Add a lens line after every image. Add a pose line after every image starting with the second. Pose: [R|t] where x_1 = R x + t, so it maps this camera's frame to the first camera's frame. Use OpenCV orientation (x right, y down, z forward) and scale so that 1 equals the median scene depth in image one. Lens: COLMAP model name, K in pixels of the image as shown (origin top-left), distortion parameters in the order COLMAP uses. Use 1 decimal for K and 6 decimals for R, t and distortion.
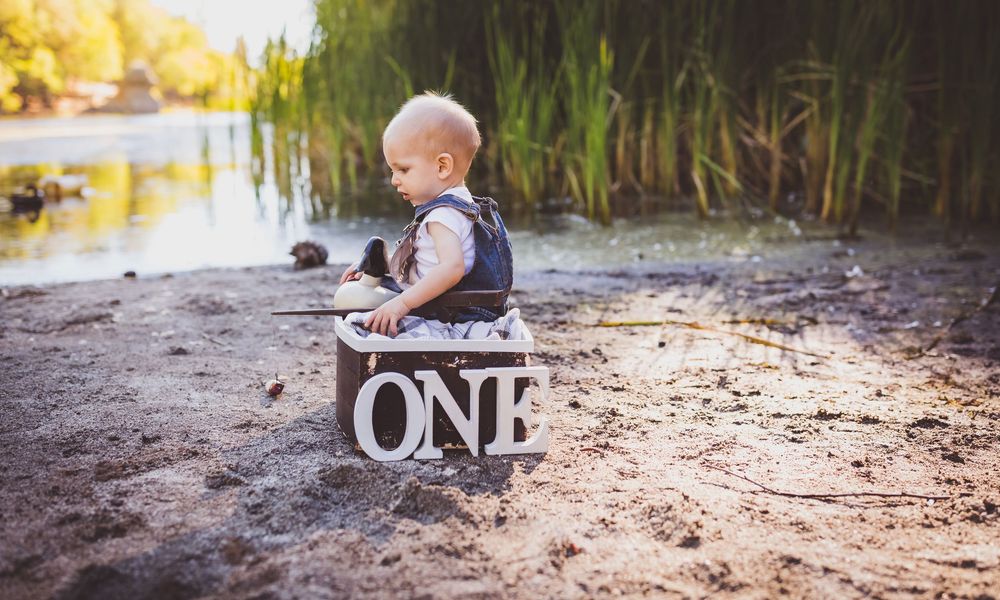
lens RADIAL K [[1035.0, 0, 536.4], [0, 1035.0, 239.2], [0, 0, 1]] dist [-0.022658, 0.000000]
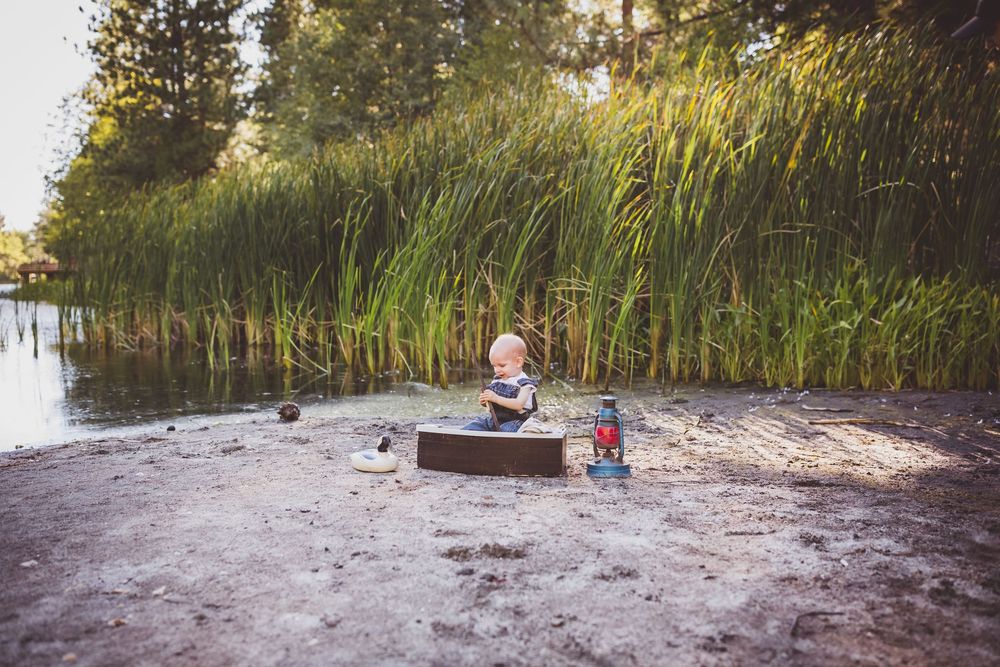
lens RADIAL K [[960.7, 0, 503.2], [0, 960.7, 340.7], [0, 0, 1]] dist [-0.021259, 0.000000]
pose [[0.966926, -0.012477, 0.254753, -0.484368], [0.028475, 0.997840, -0.059206, 0.004233], [-0.253464, 0.064502, 0.965192, -0.851703]]
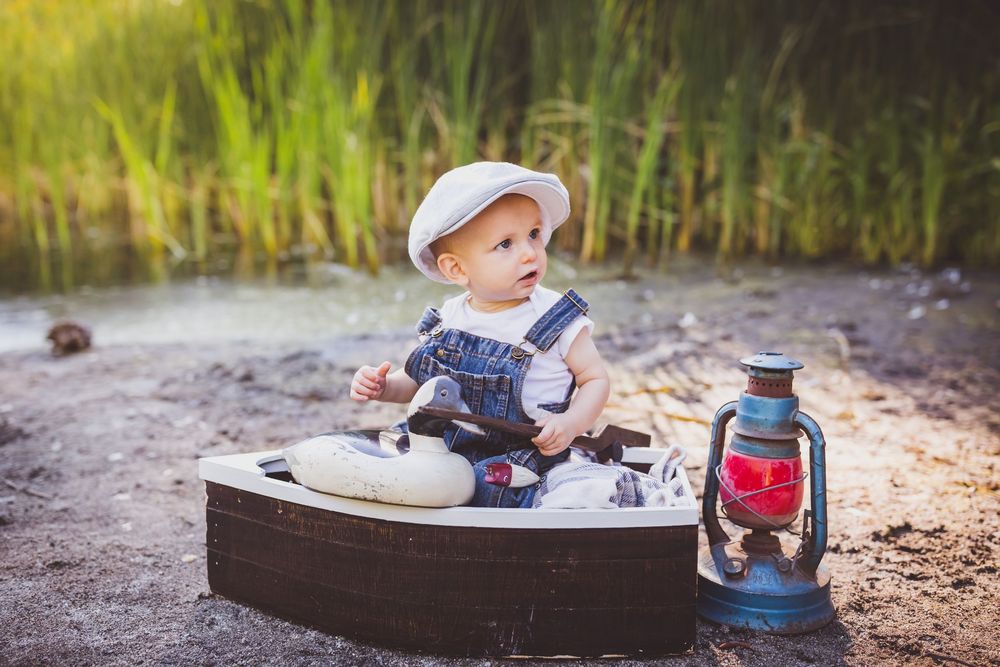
lens RADIAL K [[960.7, 0, 504.1], [0, 960.7, 327.6], [0, 0, 1]] dist [-0.021259, 0.000000]
pose [[0.953870, -0.067361, 0.292567, -0.194566], [0.049027, 0.996372, 0.069560, -0.051485], [-0.296191, -0.052008, 0.953712, 0.280531]]
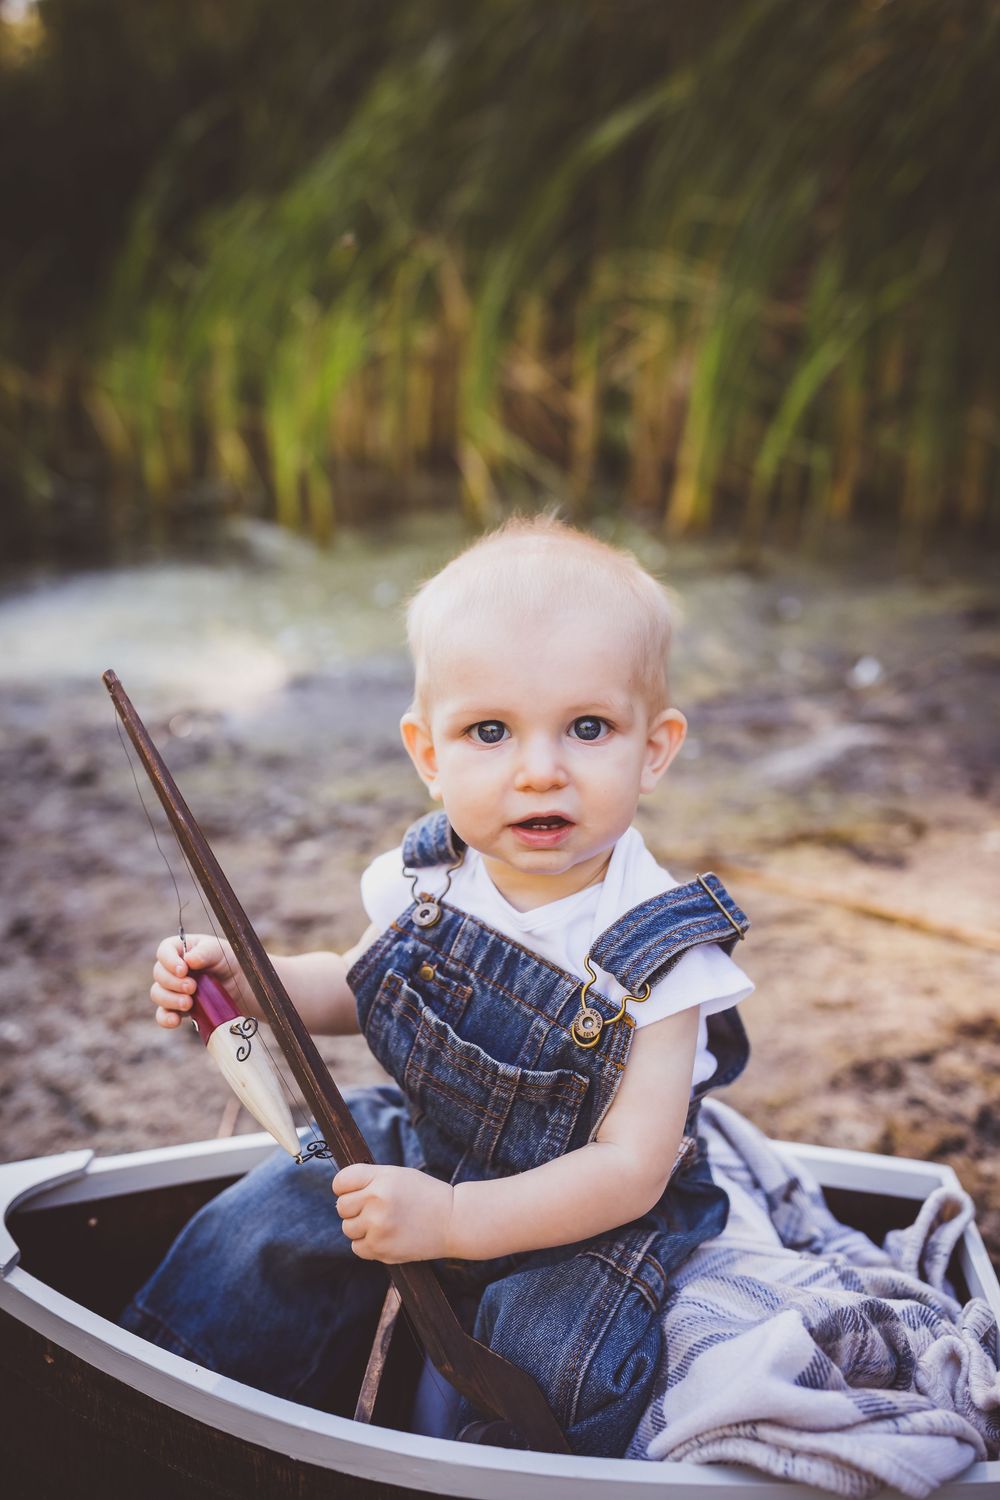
lens RADIAL K [[1441.1, 0, 488.7], [0, 1441.1, 748.1], [0, 0, 1]] dist [-0.021259, 0.000000]
pose [[0.962774, -0.066457, 0.262011, -0.148542], [0.018333, 0.983128, 0.181997, -0.114500], [-0.269685, -0.170418, 0.947749, 0.477909]]
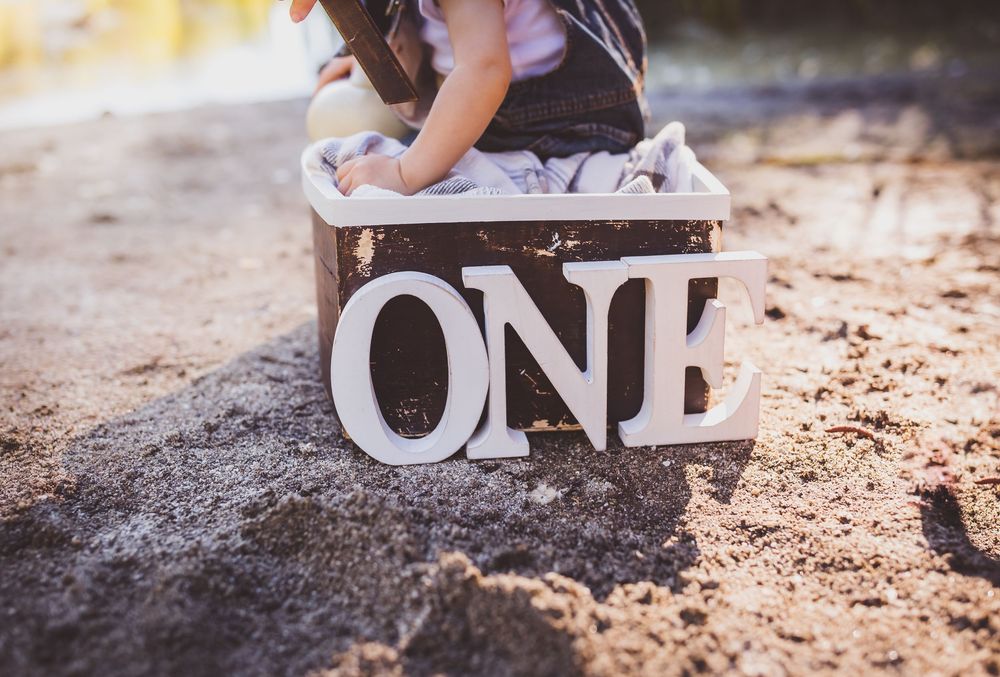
lens RADIAL K [[1102.0, 0, 514.3], [0, 1102.0, 374.3], [0, 0, 1]] dist [-0.028255, 0.000000]
pose [[0.995239, -0.001523, -0.097456, -0.032729], [0.027003, 0.965048, 0.260678, 0.032647], [0.093652, -0.262068, 0.960494, 0.355745]]
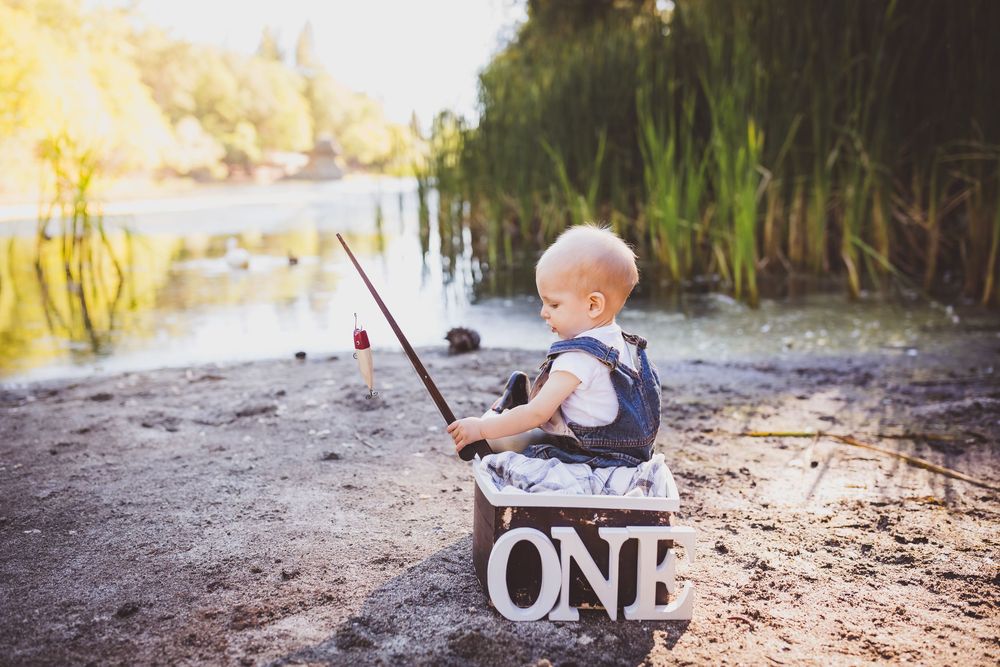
lens RADIAL K [[960.7, 0, 501.6], [0, 960.7, 323.9], [0, 0, 1]] dist [-0.021259, 0.000000]
pose [[0.982633, 0.019614, -0.184521, -0.002324], [-0.013909, 0.999386, 0.032163, -0.057739], [0.185038, -0.029038, 0.982302, 0.086372]]
